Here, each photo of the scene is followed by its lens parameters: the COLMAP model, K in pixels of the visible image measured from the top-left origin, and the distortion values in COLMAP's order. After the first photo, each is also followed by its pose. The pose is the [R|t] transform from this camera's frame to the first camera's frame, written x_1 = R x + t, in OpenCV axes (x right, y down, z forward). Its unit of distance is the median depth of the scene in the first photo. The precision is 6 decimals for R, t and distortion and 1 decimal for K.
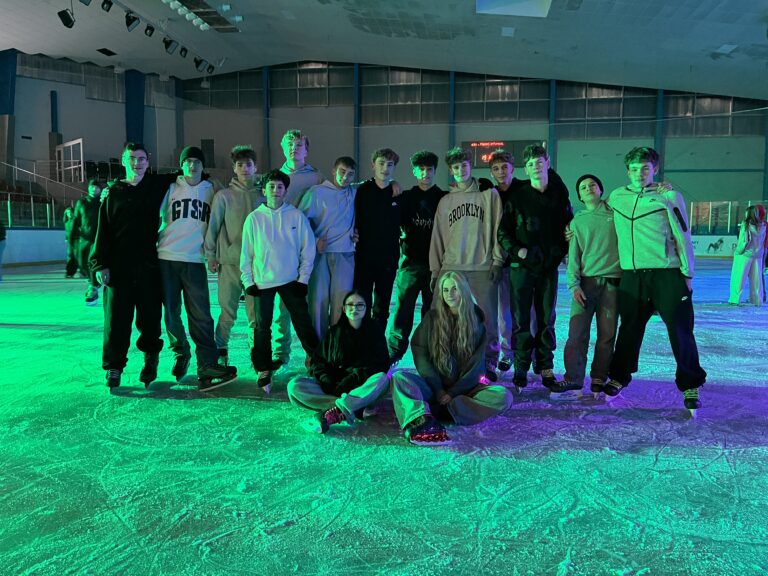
lens RADIAL K [[577.4, 0, 383.8], [0, 577.4, 281.2], [0, 0, 1]] dist [0.065633, -0.091881]
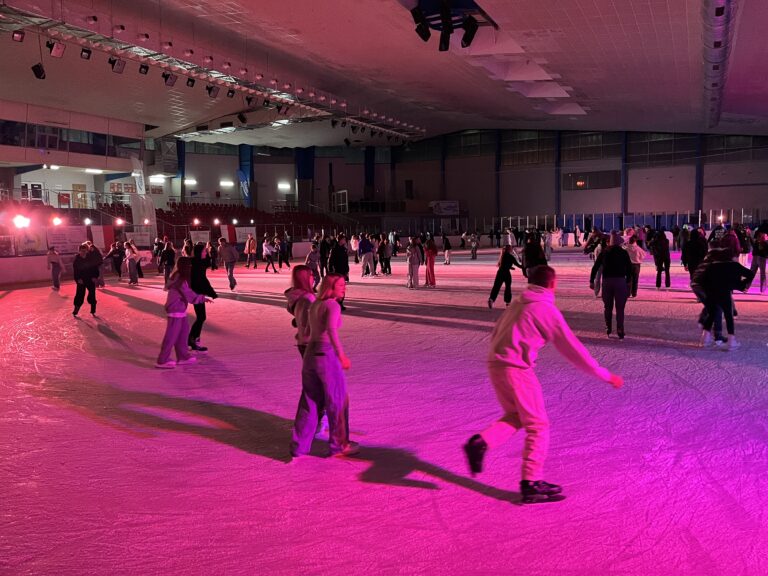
lens RADIAL K [[577.4, 0, 392.3], [0, 577.4, 281.4], [0, 0, 1]] dist [0.065633, -0.091881]
pose [[0.948318, -0.001163, -0.317321, 0.201576], [0.004726, 0.999934, 0.010460, 0.033128], [0.317287, -0.011419, 0.948261, -0.671004]]
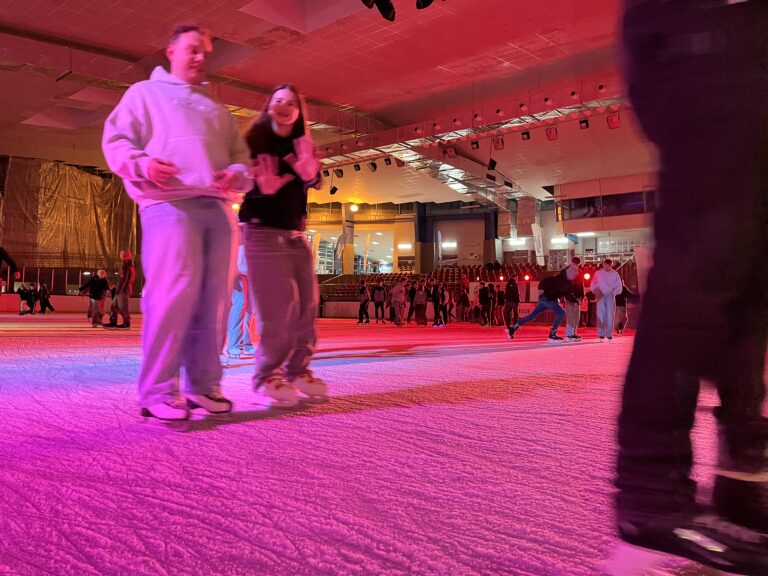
lens RADIAL K [[577.4, 0, 382.9], [0, 577.4, 283.9], [0, 0, 1]] dist [0.065633, -0.091881]
pose [[-0.514392, -0.061979, -0.855312, 0.460922], [-0.097490, 0.995145, -0.013480, 0.000154], [0.851995, 0.076451, -0.517937, 0.283987]]
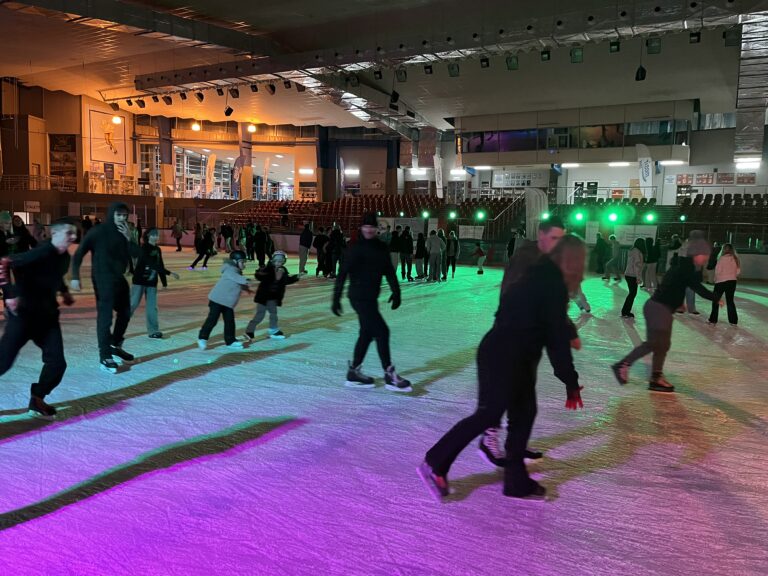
lens RADIAL K [[577.4, 0, 390.4], [0, 577.4, 289.3], [0, 0, 1]] dist [0.065633, -0.091881]
pose [[-0.352425, 0.079351, -0.932470, 0.471275], [-0.112079, 0.985648, 0.126236, -0.038380], [0.929104, 0.148999, -0.338473, 0.286750]]
